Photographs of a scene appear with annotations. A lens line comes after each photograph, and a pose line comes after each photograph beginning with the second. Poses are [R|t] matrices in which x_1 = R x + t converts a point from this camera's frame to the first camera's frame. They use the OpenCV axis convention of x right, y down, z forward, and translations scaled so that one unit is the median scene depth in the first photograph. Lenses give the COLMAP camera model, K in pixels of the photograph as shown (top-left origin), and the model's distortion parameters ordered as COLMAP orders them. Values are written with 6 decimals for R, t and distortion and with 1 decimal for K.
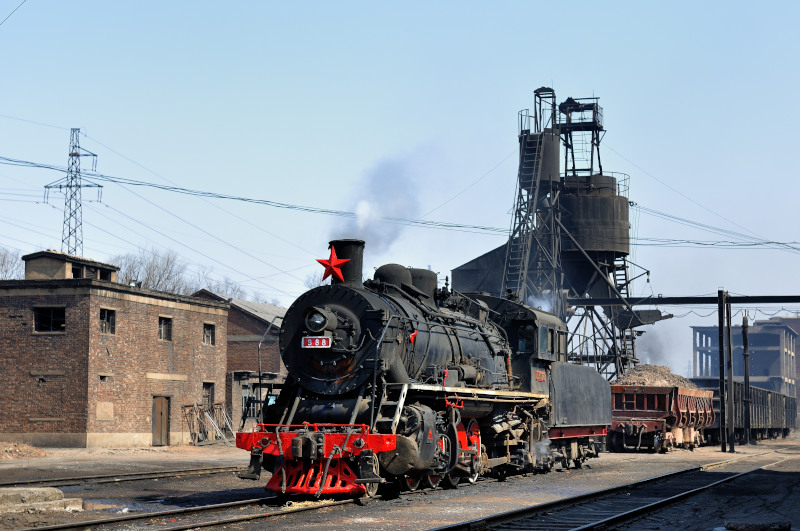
lens RADIAL K [[1670.7, 0, 400.0], [0, 1670.7, 265.5], [0, 0, 1]] dist [0.015354, 0.152410]
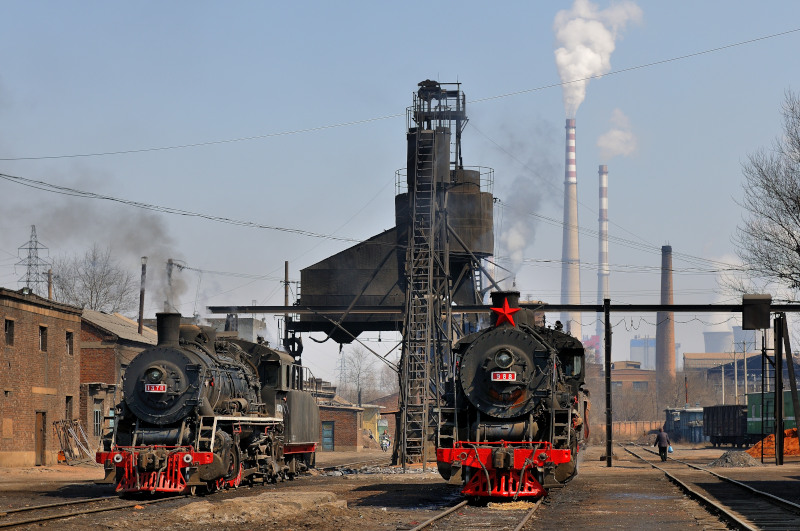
lens RADIAL K [[2368.8, 0, 400.0], [0, 2368.8, 265.5], [0, 0, 1]] dist [-0.017099, -0.692096]
pose [[0.978050, 0.010168, 0.208120, -0.217084], [-0.014678, 0.999689, 0.020137, -0.031316], [-0.207851, -0.022750, 0.977896, -0.312737]]
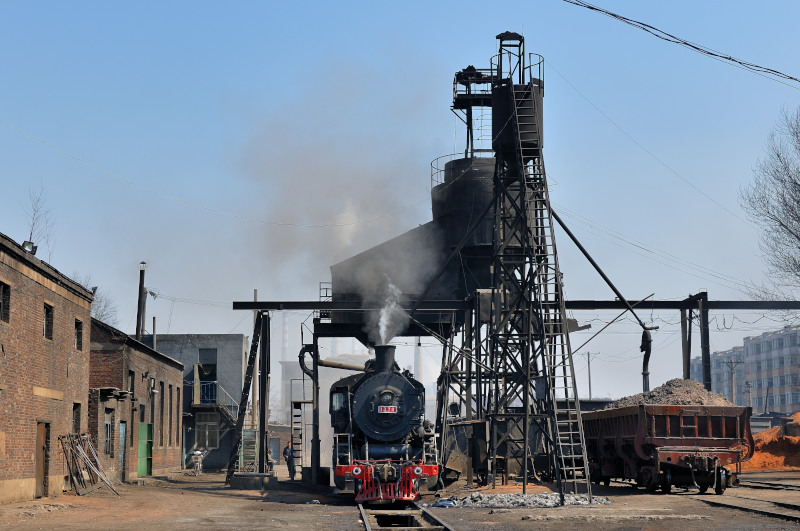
lens RADIAL K [[1394.1, 0, 400.0], [0, 1394.1, 265.5], [0, 0, 1]] dist [-0.017930, -0.013821]
pose [[0.943857, 0.032686, 0.328733, -0.189183], [-0.020636, 0.998983, -0.040078, 0.034325], [-0.329709, 0.031044, 0.943572, 0.418351]]
